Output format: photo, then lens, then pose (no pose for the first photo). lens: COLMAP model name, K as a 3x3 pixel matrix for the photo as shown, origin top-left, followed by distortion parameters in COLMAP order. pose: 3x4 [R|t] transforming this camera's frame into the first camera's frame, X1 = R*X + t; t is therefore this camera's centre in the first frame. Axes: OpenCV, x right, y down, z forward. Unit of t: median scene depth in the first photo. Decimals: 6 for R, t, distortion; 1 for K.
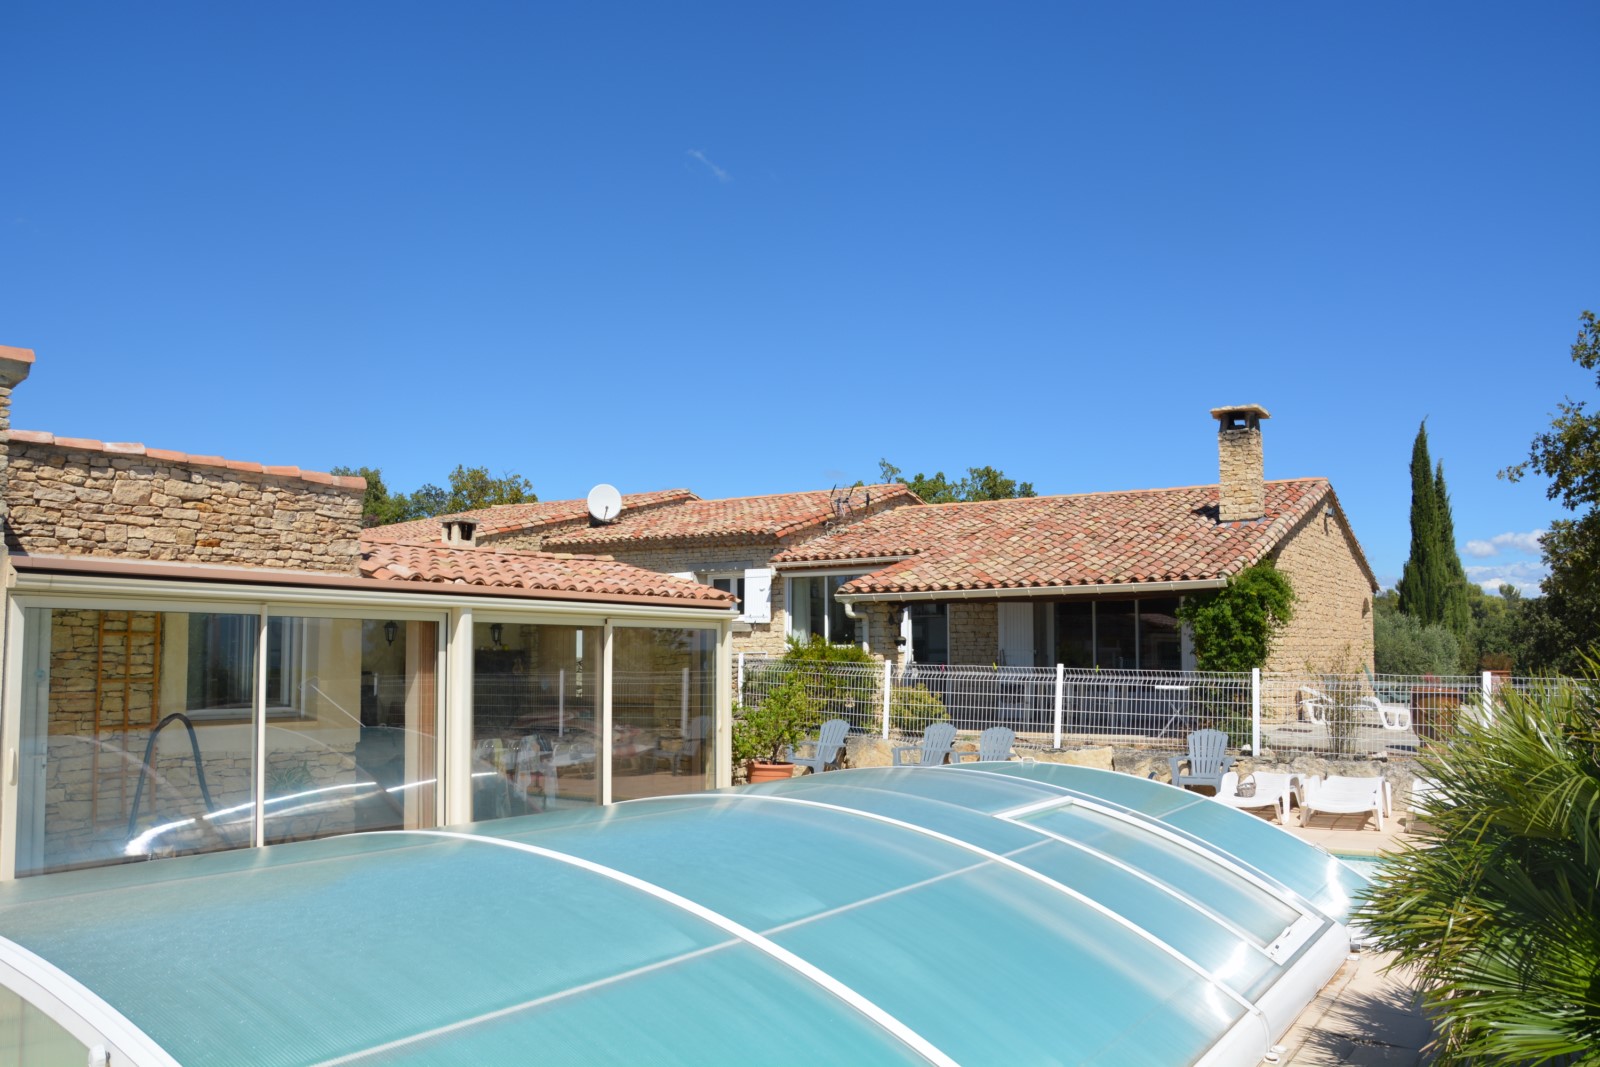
lens RADIAL K [[1240.7, 0, 805.3], [0, 1240.7, 557.9], [0, 0, 1]] dist [-0.161298, 0.118209]
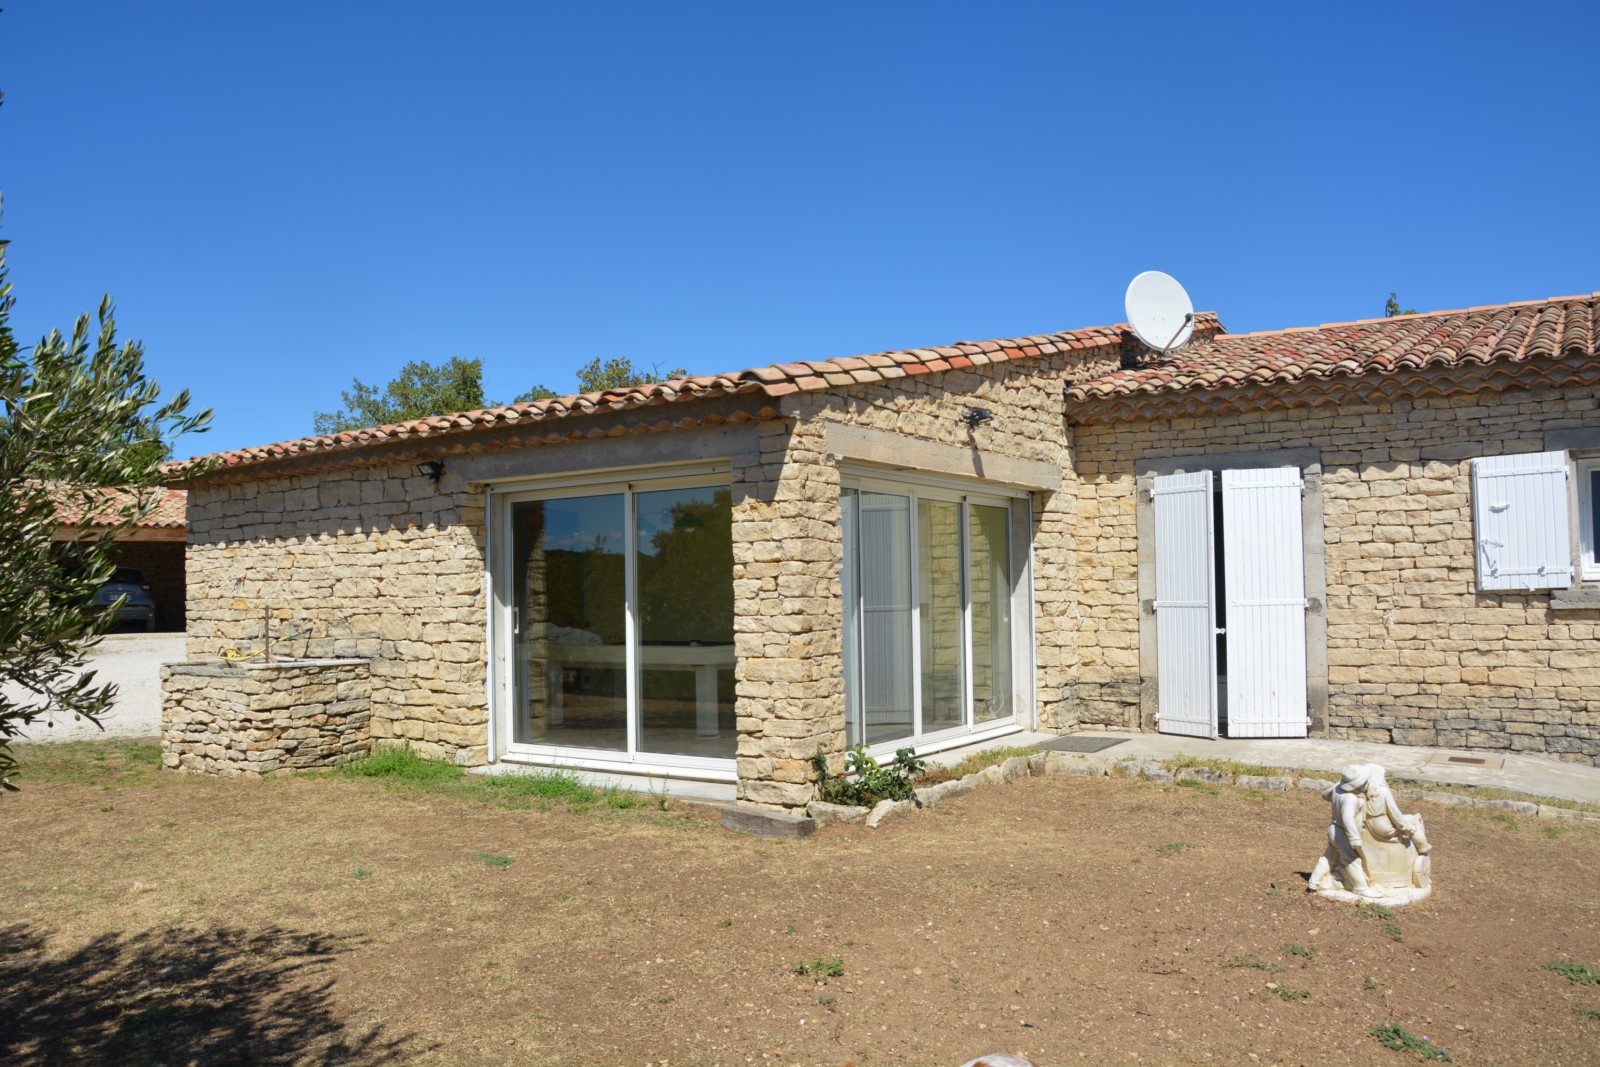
lens RADIAL K [[1240.7, 0, 805.3], [0, 1240.7, 557.9], [0, 0, 1]] dist [-0.161298, 0.118209]
pose [[0.999724, -0.015939, -0.017269, -0.407415], [0.016666, 0.998944, 0.042820, 0.031701], [0.016568, -0.043096, 0.998934, 0.811825]]
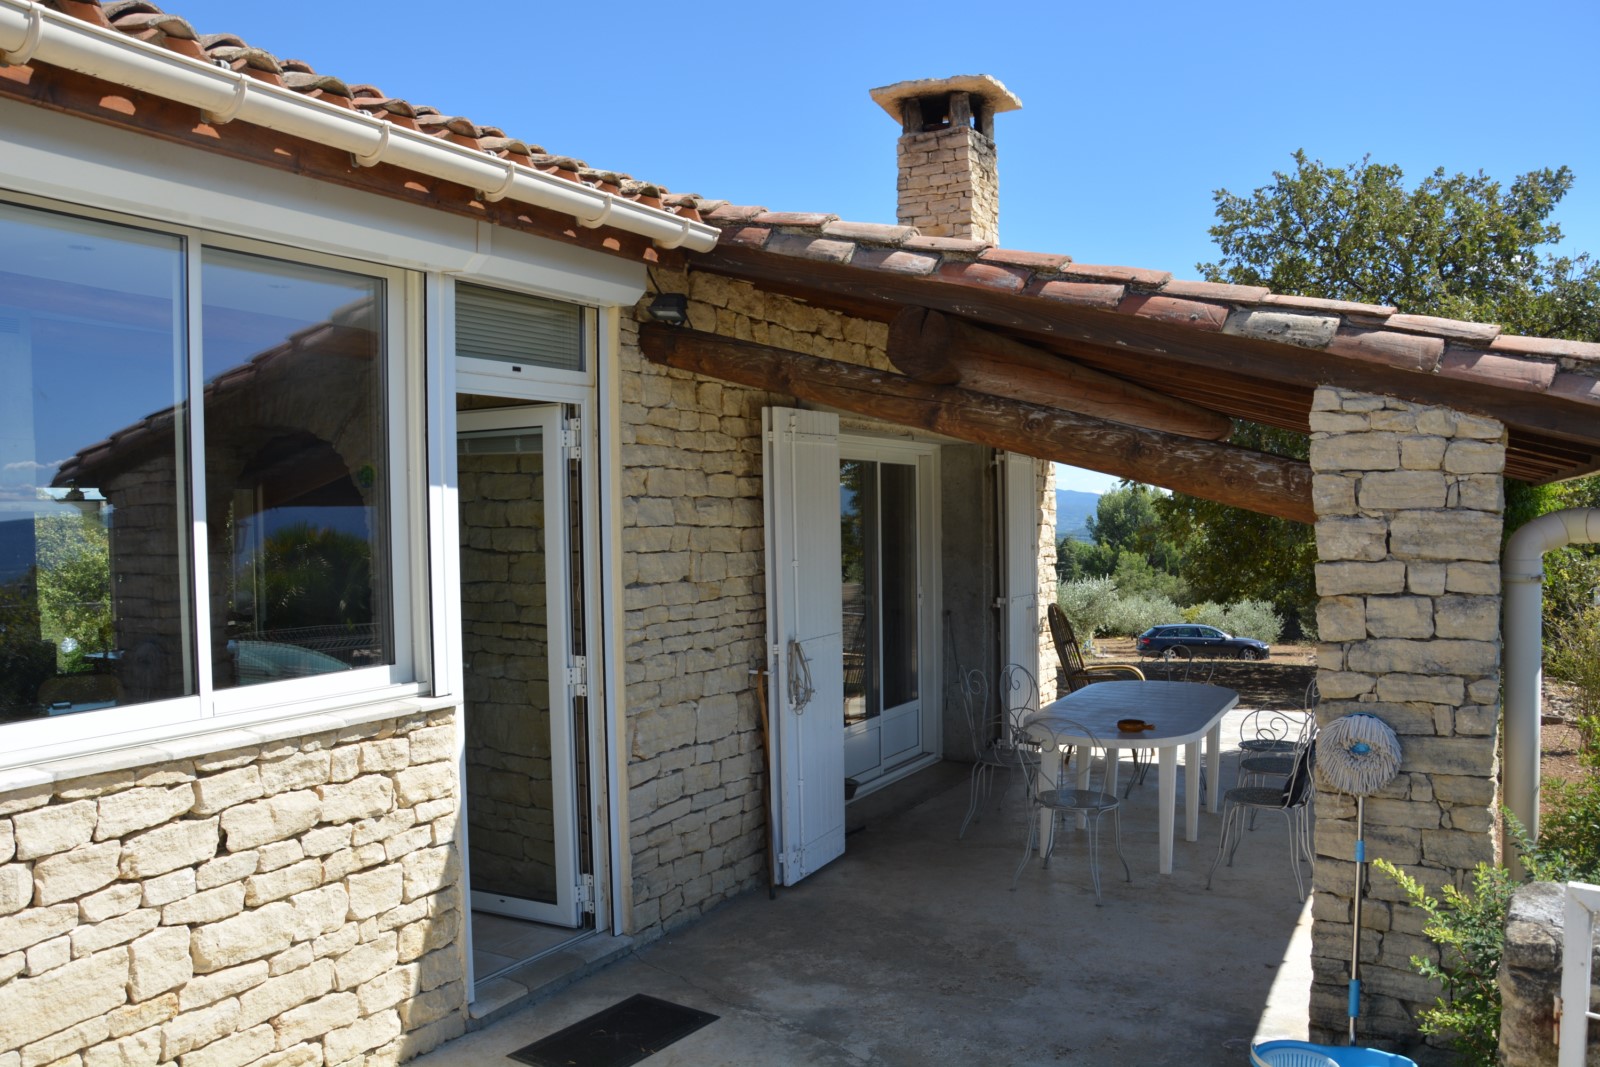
lens RADIAL K [[1240.7, 0, 805.3], [0, 1240.7, 557.9], [0, 0, 1]] dist [-0.161298, 0.118209]
pose [[-0.073117, -0.034392, 0.996730, -0.124959], [-0.062940, 0.997572, 0.029804, 0.051302], [-0.995335, -0.060555, -0.075104, 1.099286]]
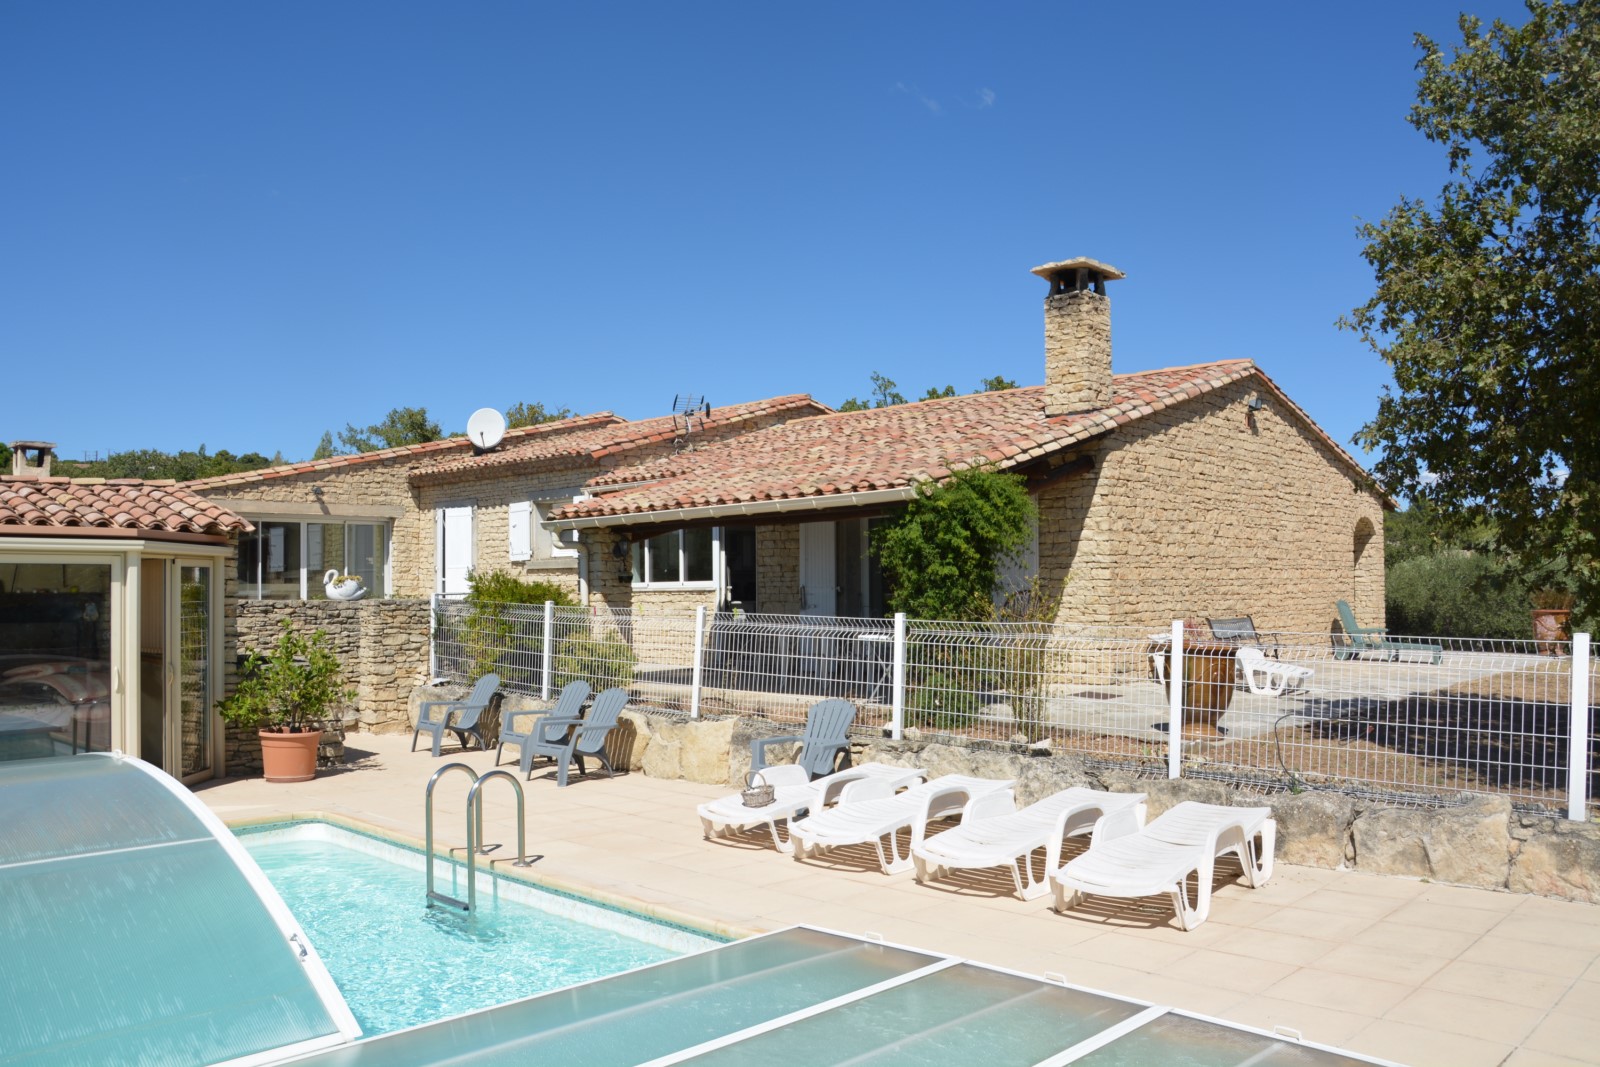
lens RADIAL K [[1240.7, 0, 805.3], [0, 1240.7, 557.9], [0, 0, 1]] dist [-0.161298, 0.118209]
pose [[0.983389, -0.013956, -0.180973, 0.332187], [0.023064, 0.998566, 0.048321, 0.017711], [0.180039, -0.051692, 0.982300, 0.218959]]
